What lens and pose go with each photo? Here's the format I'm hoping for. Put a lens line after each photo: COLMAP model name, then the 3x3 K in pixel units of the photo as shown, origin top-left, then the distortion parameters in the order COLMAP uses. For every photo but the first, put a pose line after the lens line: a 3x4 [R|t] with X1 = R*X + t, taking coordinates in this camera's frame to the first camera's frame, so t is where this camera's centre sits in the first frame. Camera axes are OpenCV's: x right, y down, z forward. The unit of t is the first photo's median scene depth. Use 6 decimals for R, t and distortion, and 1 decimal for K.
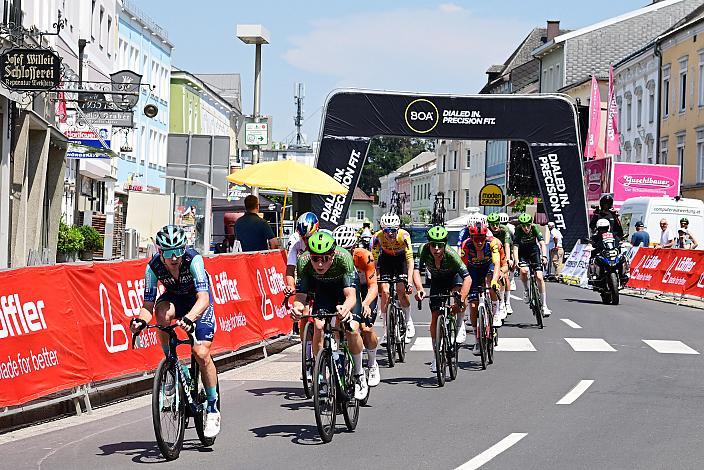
lens RADIAL K [[2017.6, 0, 352.0], [0, 2017.6, 235.0], [0, 0, 1]] dist [0.018040, 0.313341]
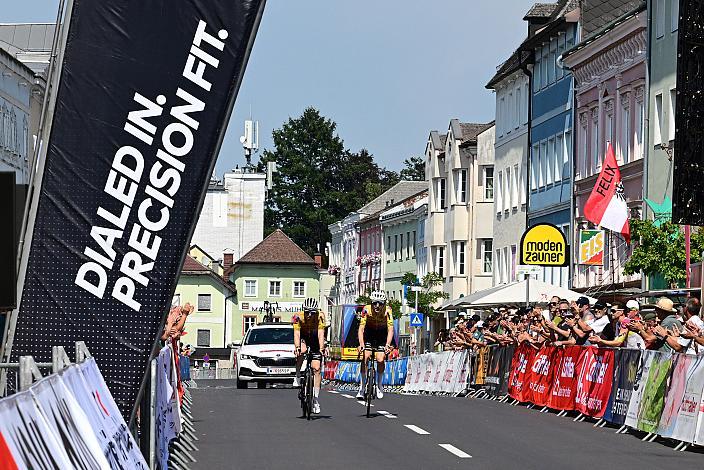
lens RADIAL K [[2017.6, 0, 352.0], [0, 2017.6, 235.0], [0, 0, 1]] dist [0.018040, 0.313341]
pose [[0.999742, -0.008435, 0.021080, 0.014331], [0.009234, 0.999233, -0.038068, -0.004842], [-0.020743, 0.038252, 0.999053, 0.742748]]
